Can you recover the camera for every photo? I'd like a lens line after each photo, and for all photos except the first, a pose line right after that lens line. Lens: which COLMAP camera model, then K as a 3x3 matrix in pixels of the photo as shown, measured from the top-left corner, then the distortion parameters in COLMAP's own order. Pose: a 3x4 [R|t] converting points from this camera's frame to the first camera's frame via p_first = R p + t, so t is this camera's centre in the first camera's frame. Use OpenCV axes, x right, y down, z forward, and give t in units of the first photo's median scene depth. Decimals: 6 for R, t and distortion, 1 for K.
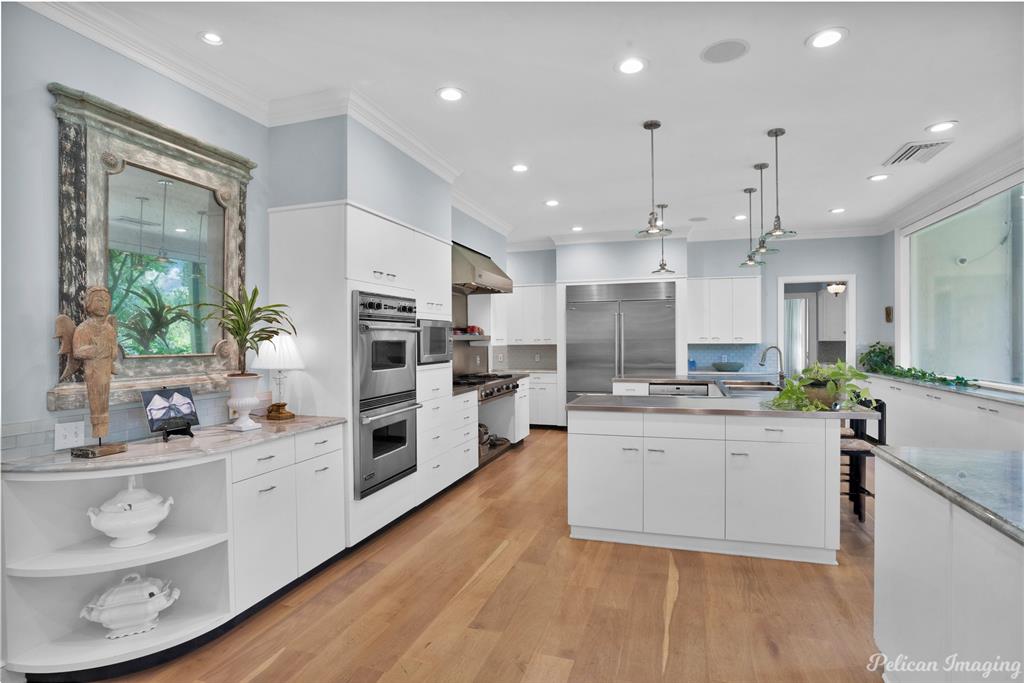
lens RADIAL K [[521.7, 0, 514.3], [0, 521.7, 342.4], [0, 0, 1]] dist [-0.050906, 0.021674]
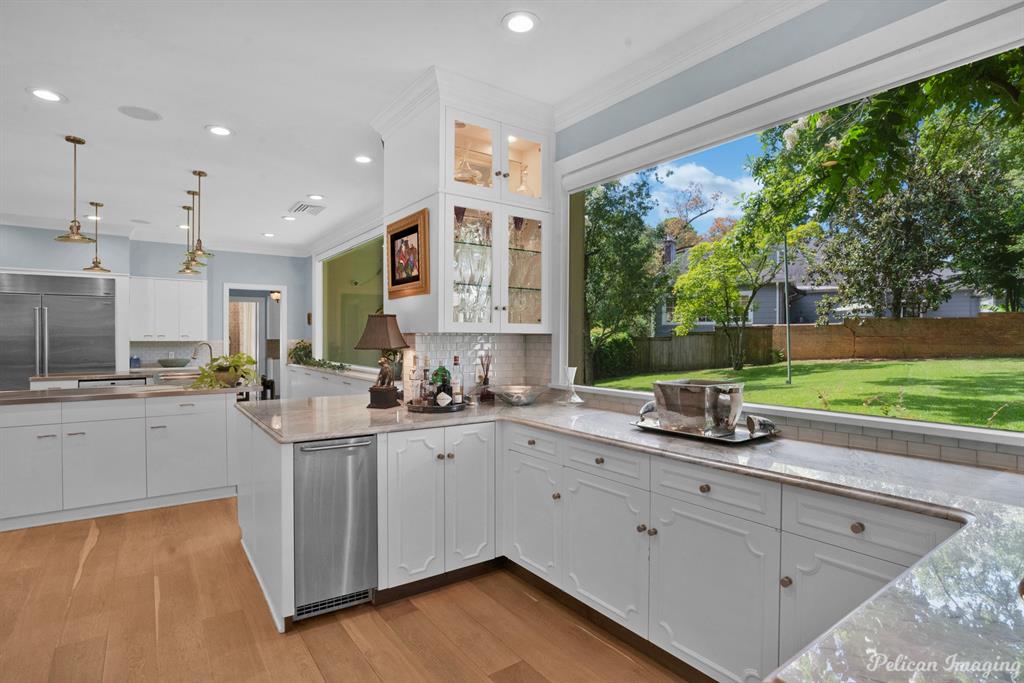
lens RADIAL K [[521.7, 0, 514.3], [0, 521.7, 342.4], [0, 0, 1]] dist [-0.050906, 0.021674]
pose [[0.591737, -0.000289, 0.806131, -0.031262], [-0.001042, 0.999999, 0.001123, 0.003892], [-0.806130, -0.001504, 0.591736, -0.245633]]
